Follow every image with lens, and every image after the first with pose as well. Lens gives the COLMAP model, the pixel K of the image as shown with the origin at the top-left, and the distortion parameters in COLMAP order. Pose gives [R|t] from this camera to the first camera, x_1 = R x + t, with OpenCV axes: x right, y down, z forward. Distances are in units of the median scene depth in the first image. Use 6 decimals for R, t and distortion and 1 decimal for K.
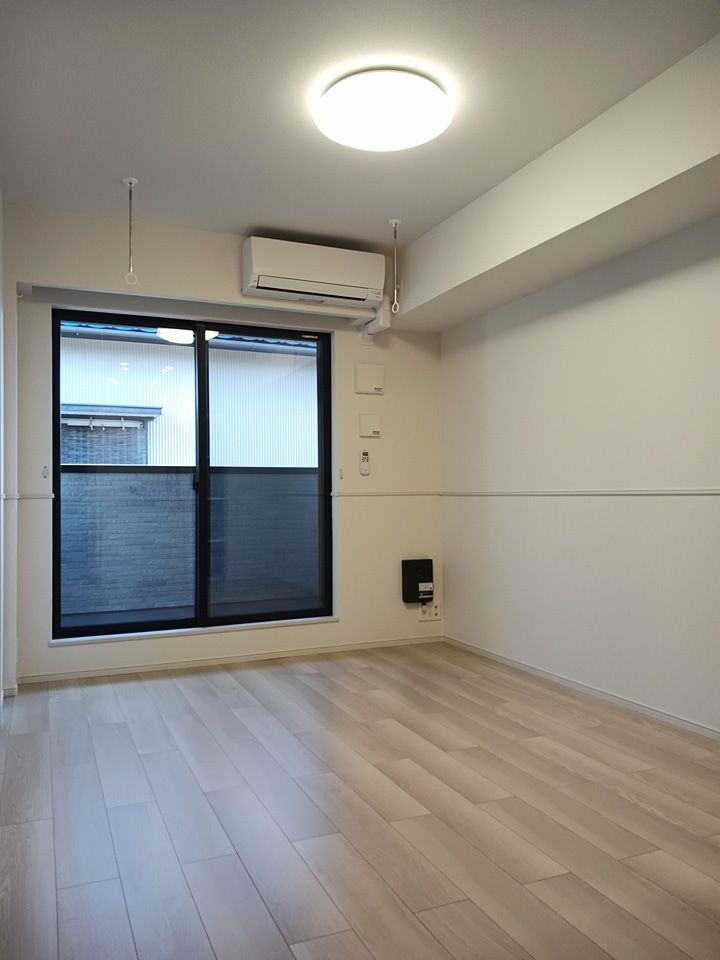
lens RADIAL K [[736.4, 0, 378.7], [0, 736.4, 480.2], [0, 0, 1]] dist [0.042683, -0.000949]
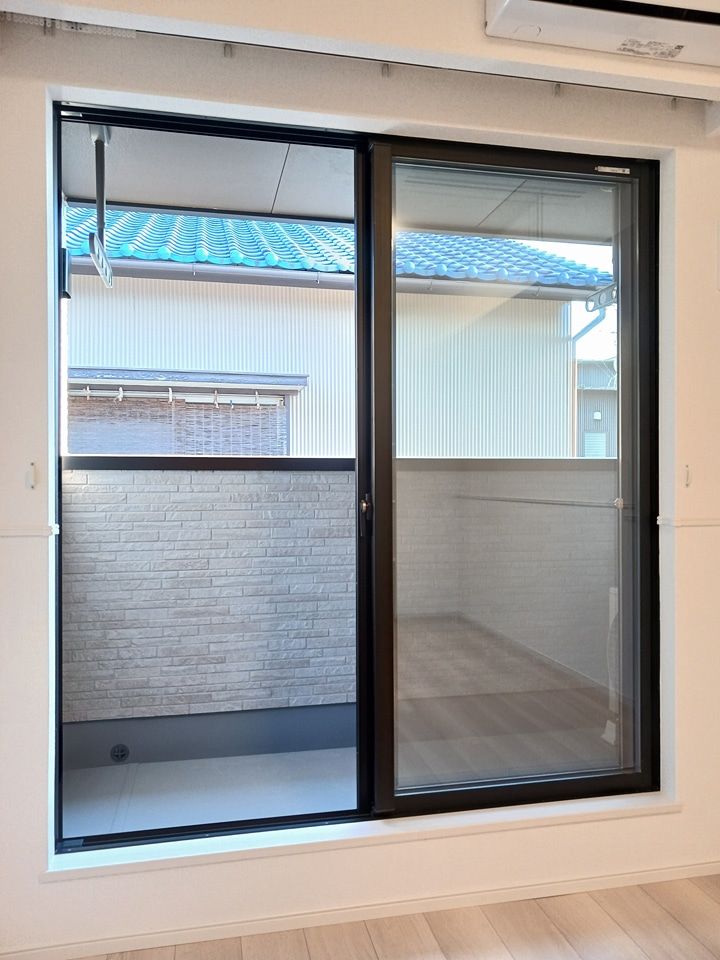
lens RADIAL K [[736.4, 0, 361.5], [0, 736.4, 482.6], [0, 0, 1]] dist [0.042683, -0.000949]
pose [[0.976005, 0.007816, -0.217606, -0.129436], [-0.004049, 0.999834, 0.017753, -0.010772], [0.217708, -0.016446, 0.975875, 0.470393]]
